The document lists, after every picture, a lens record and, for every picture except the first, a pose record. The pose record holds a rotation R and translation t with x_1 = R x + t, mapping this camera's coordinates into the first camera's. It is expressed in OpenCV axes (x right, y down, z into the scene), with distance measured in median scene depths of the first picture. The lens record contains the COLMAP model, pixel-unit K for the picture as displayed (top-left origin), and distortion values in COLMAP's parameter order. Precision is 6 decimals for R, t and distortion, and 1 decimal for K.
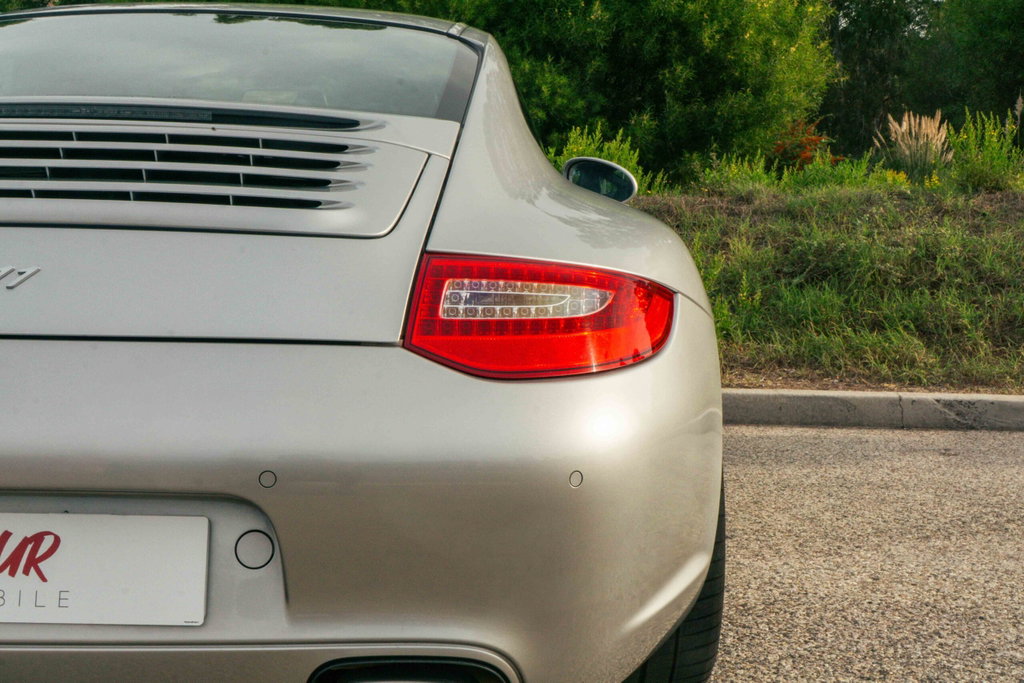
lens RADIAL K [[1337.4, 0, 512.0], [0, 1337.4, 341.5], [0, 0, 1]] dist [0.019085, -0.010676]
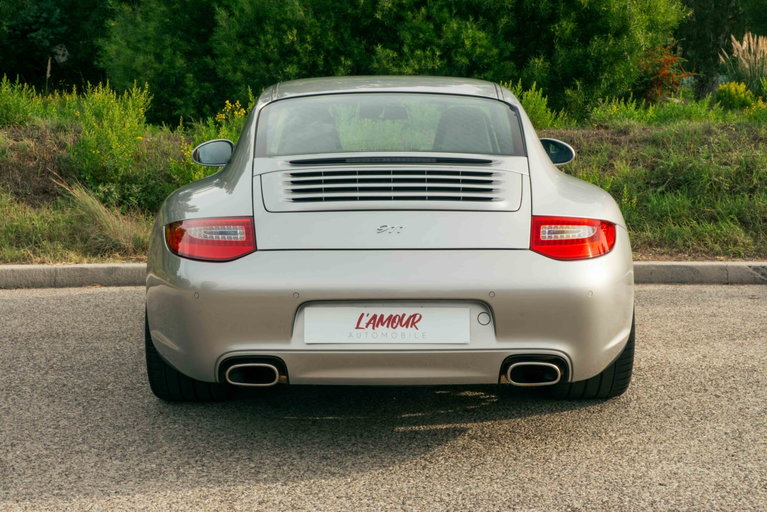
lens RADIAL K [[1144.6, 0, 383.5], [0, 1144.6, 256.0], [0, 0, 1]] dist [0.032079, 0.030423]
pose [[0.999484, -0.019613, -0.025454, -0.079153], [0.020302, 0.999427, 0.027092, -0.013443], [0.024908, -0.027595, 0.999309, -0.354783]]
